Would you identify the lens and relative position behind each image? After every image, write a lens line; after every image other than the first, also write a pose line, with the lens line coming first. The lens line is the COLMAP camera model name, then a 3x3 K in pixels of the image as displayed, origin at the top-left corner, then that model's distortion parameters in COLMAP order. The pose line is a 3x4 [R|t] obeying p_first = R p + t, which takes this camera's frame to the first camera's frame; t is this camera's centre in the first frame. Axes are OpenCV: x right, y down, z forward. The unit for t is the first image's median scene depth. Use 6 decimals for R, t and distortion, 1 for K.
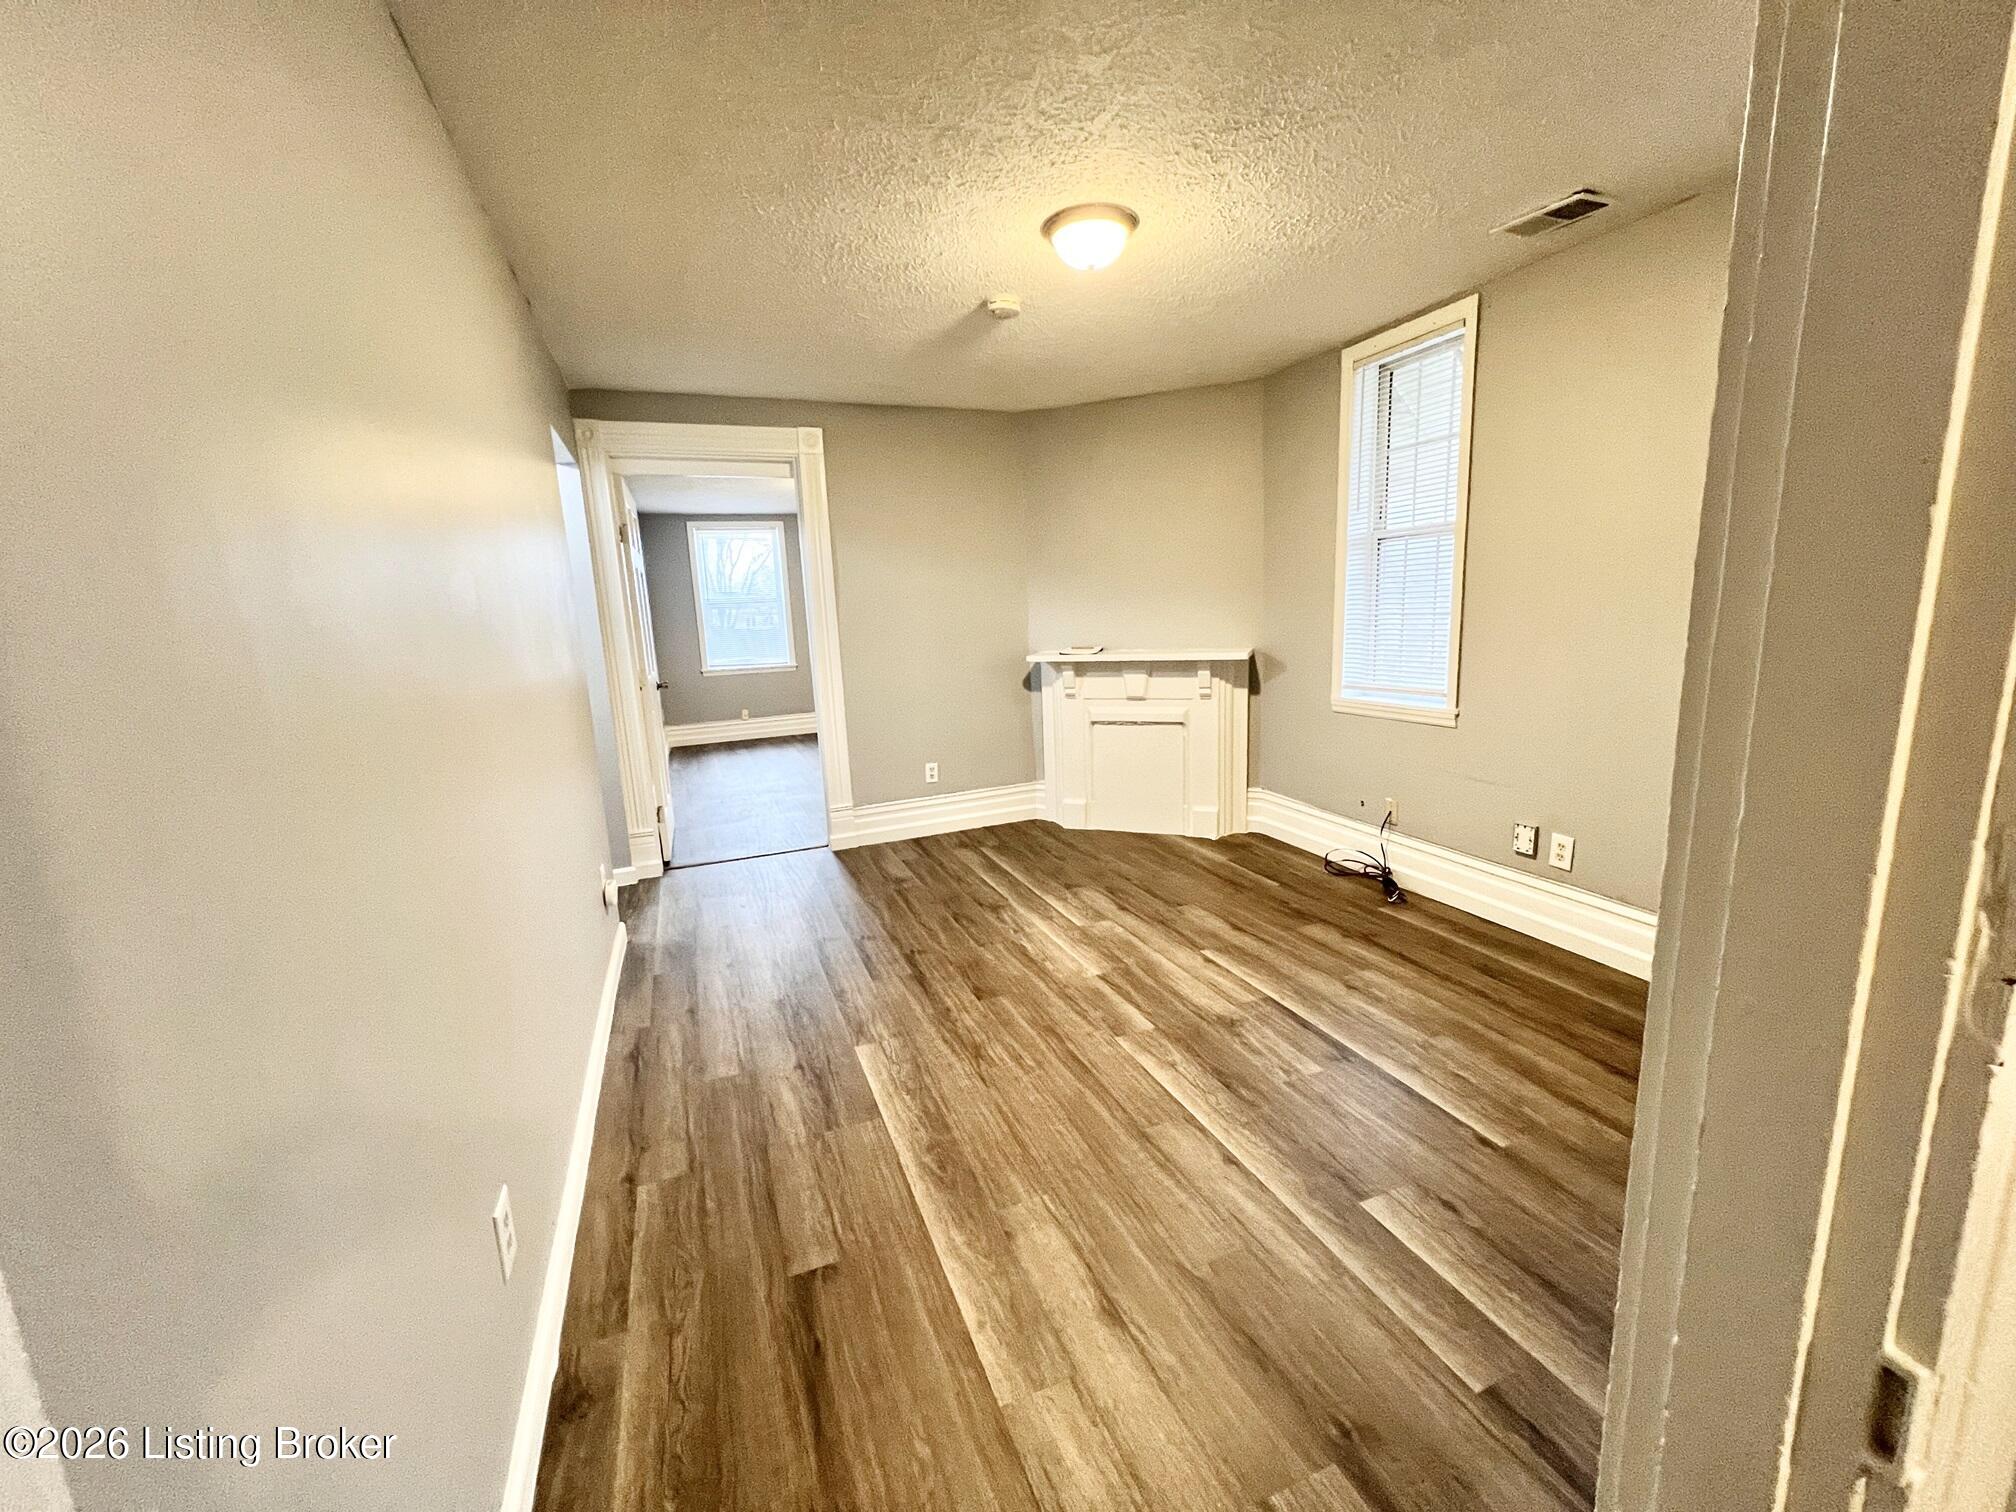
lens RADIAL K [[799.9, 0, 1003.5], [0, 799.9, 757.2], [0, 0, 1]] dist [-0.001995, -0.000377]
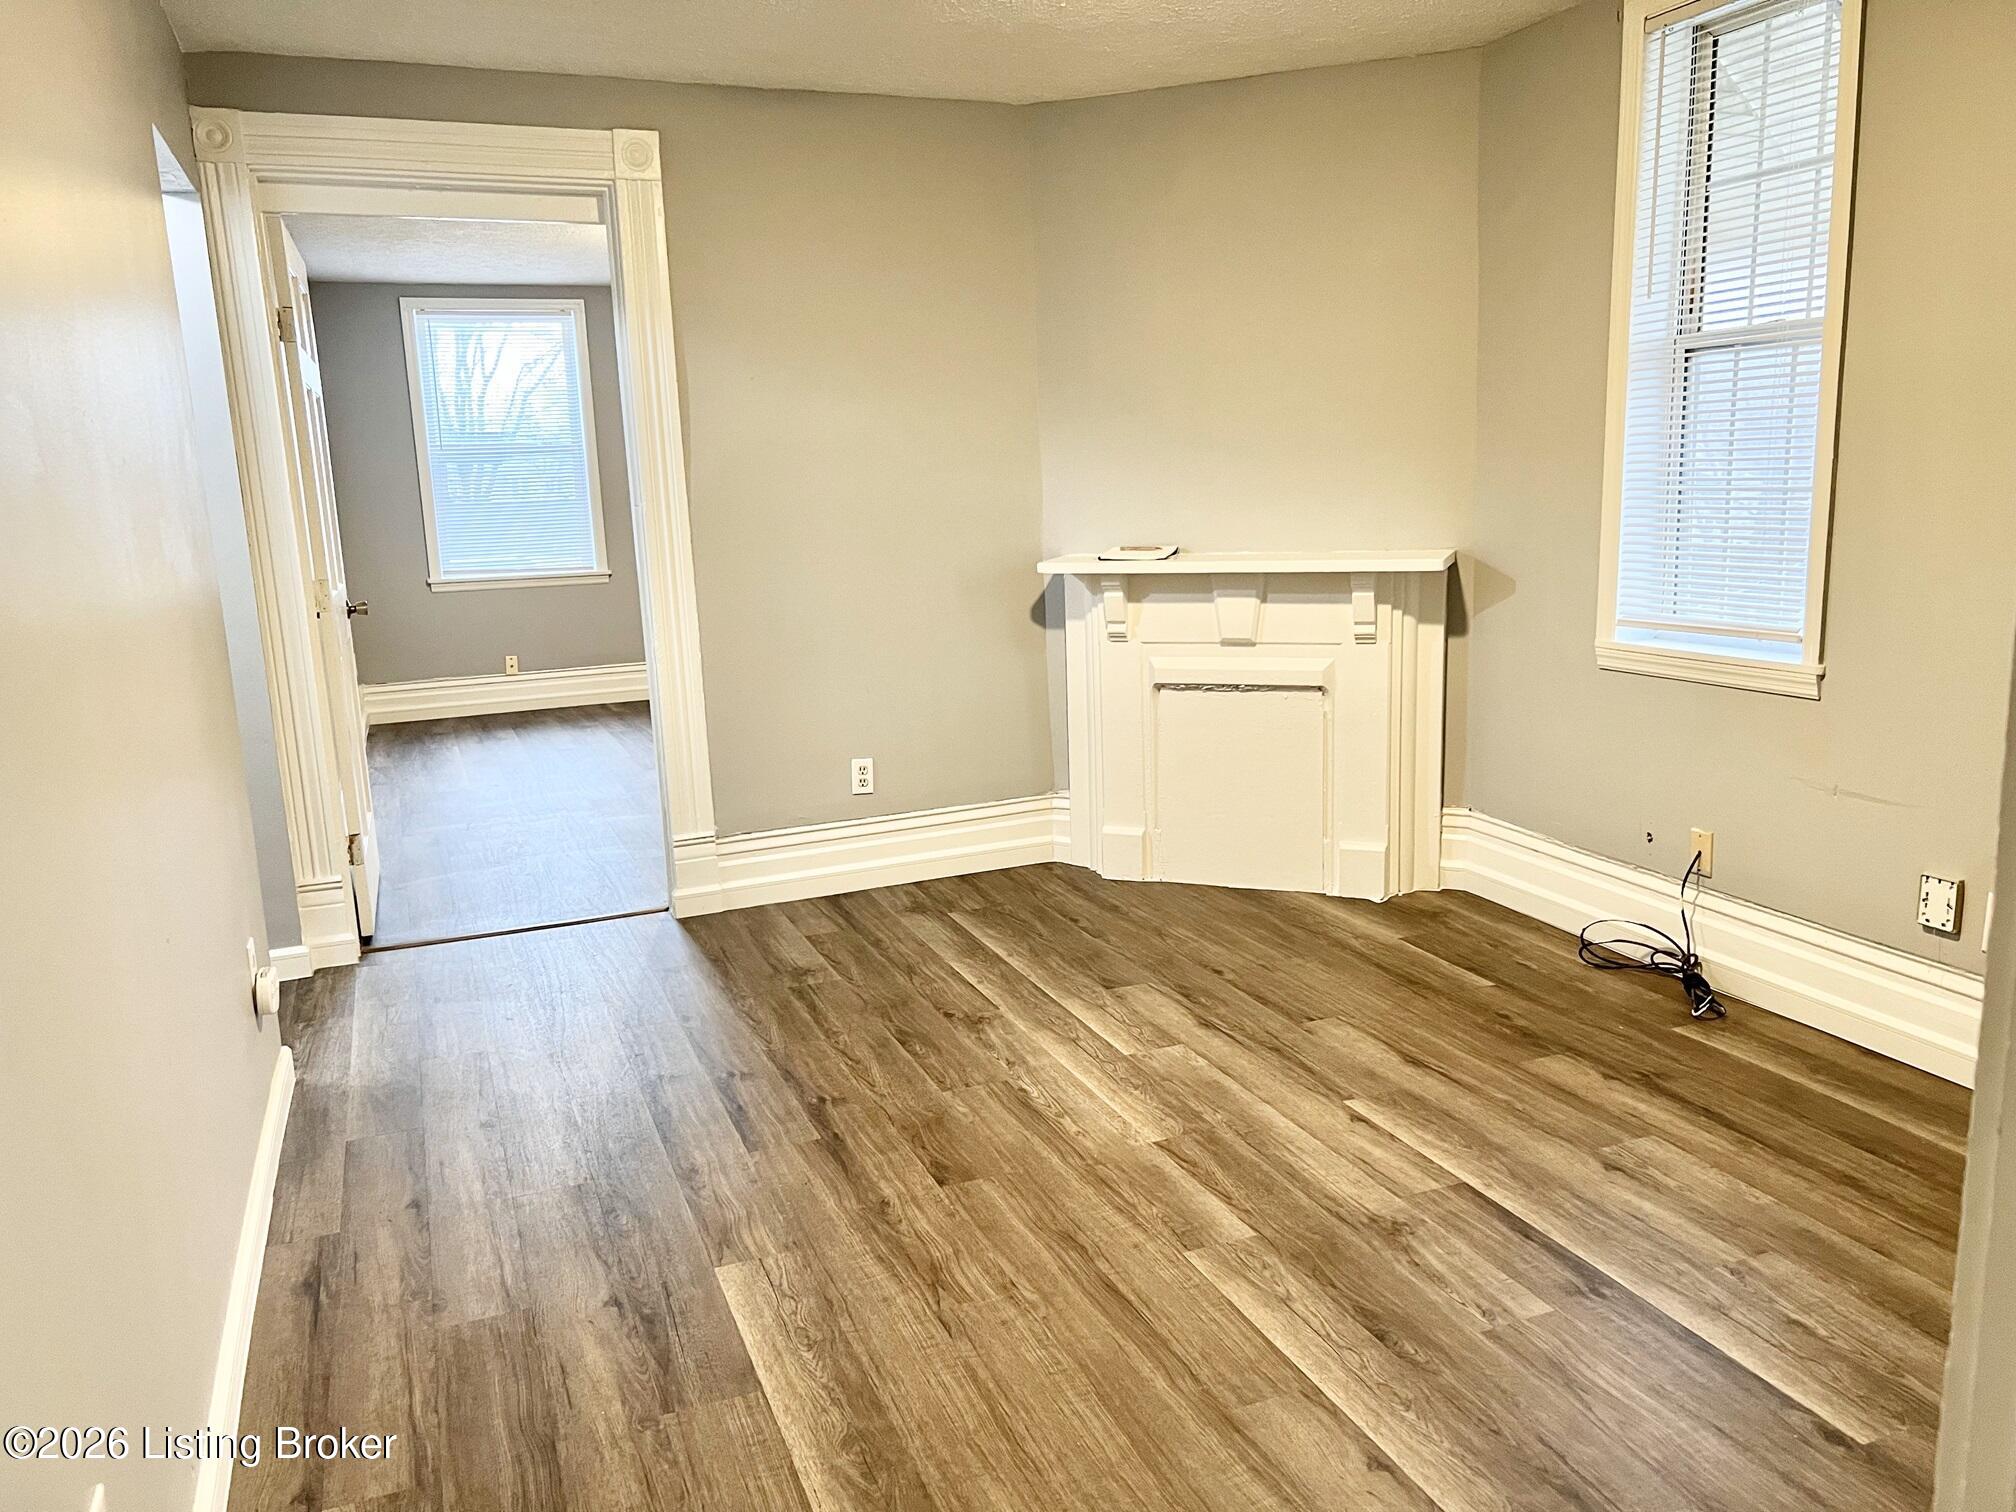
lens RADIAL K [[1507.3, 0, 1017.4], [0, 1507.3, 770.1], [0, 0, 1]] dist [0.064778, -0.078972]
pose [[0.999920, 0.007177, 0.010397, 0.007819], [-0.007318, 0.999881, 0.013546, 0.001316], [-0.010298, -0.013621, 0.999854, -0.038169]]
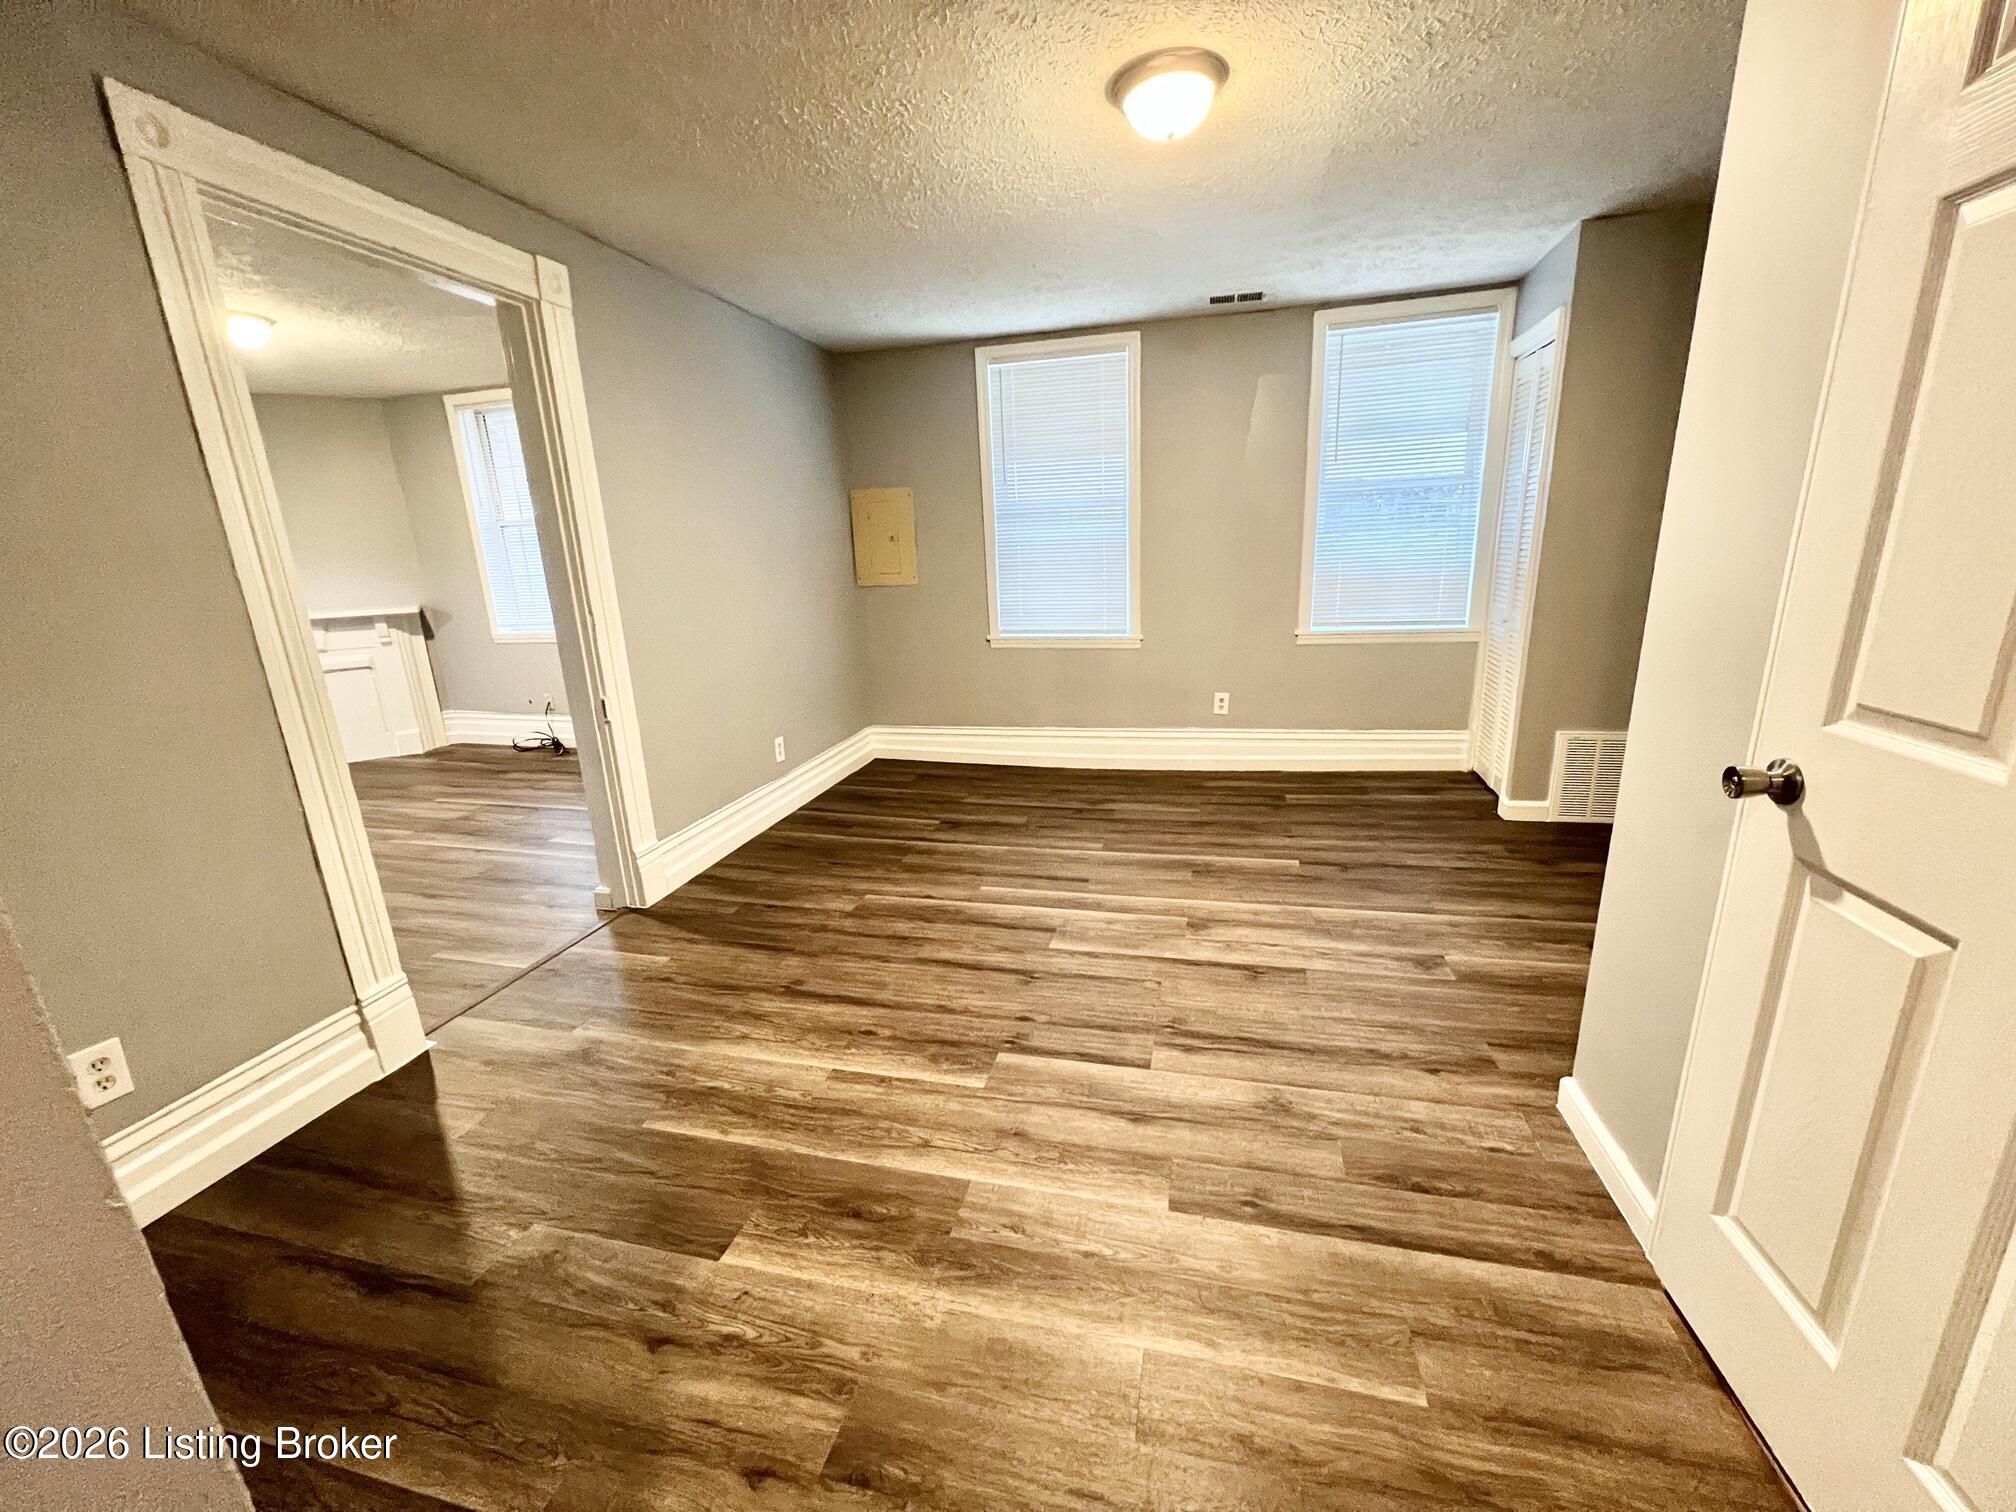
lens RADIAL K [[799.9, 0, 1003.5], [0, 799.9, 757.2], [0, 0, 1]] dist [-0.001995, -0.000377]
pose [[0.589218, -0.189933, 0.785333, -0.276280], [0.164461, 0.979823, 0.113579, 0.160975], [-0.791059, 0.062233, 0.608566, -0.742294]]
